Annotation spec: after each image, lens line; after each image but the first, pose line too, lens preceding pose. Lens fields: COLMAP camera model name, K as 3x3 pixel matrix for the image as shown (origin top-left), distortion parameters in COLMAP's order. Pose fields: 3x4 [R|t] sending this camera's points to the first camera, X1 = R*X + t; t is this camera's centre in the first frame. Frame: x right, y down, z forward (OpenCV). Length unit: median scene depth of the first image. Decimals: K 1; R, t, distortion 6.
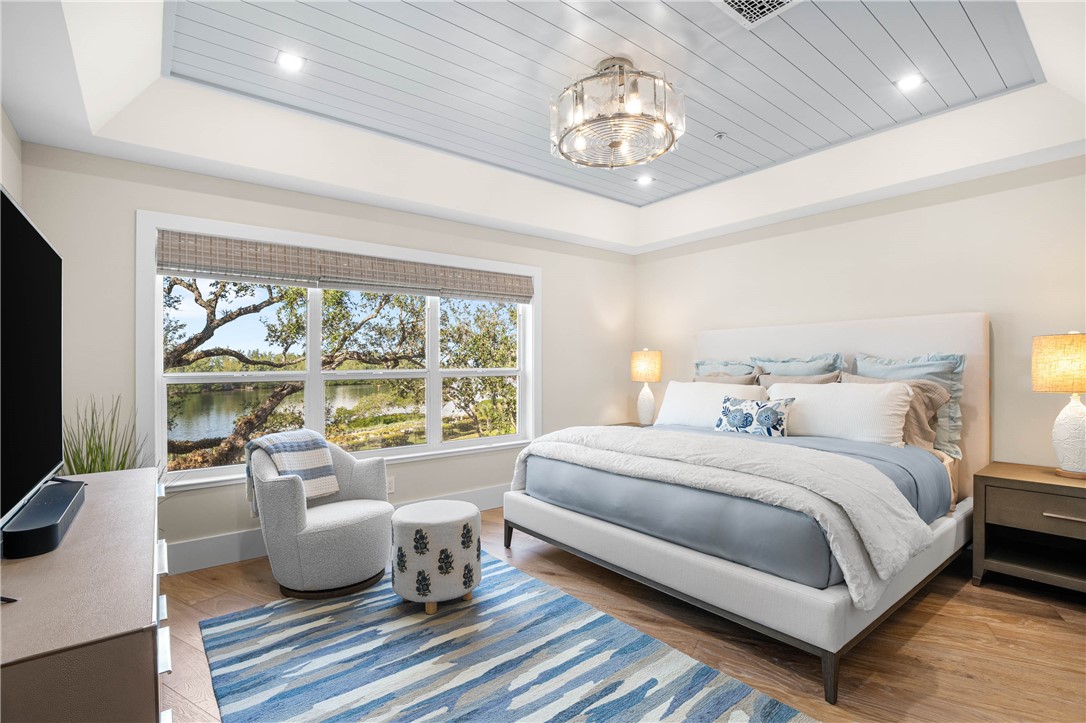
lens RADIAL K [[497.2, 0, 543.9], [0, 497.2, 361.7], [0, 0, 1]] dist [-0.024777, 0.000249]
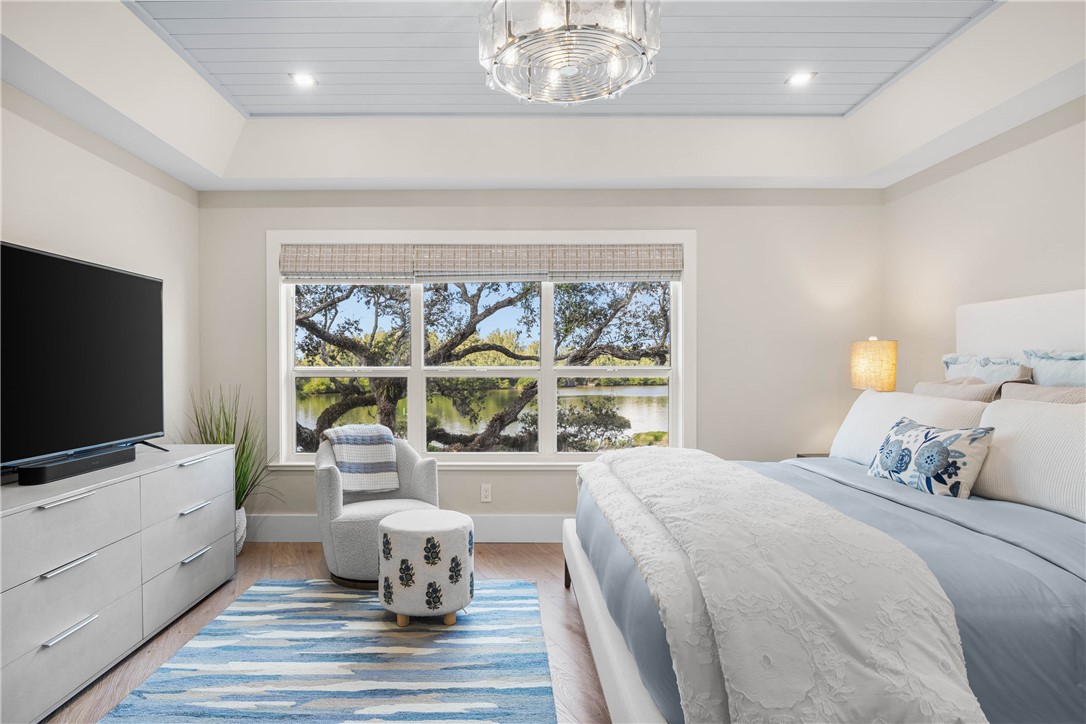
lens RADIAL K [[632.4, 0, 541.6], [0, 632.4, 364.8], [0, 0, 1]] dist [-0.015381, -0.000840]
pose [[0.785109, 0.007952, -0.619307, 0.676647], [0.001128, 0.999898, 0.014269, -0.005779], [0.619357, -0.011901, 0.785019, 0.209947]]
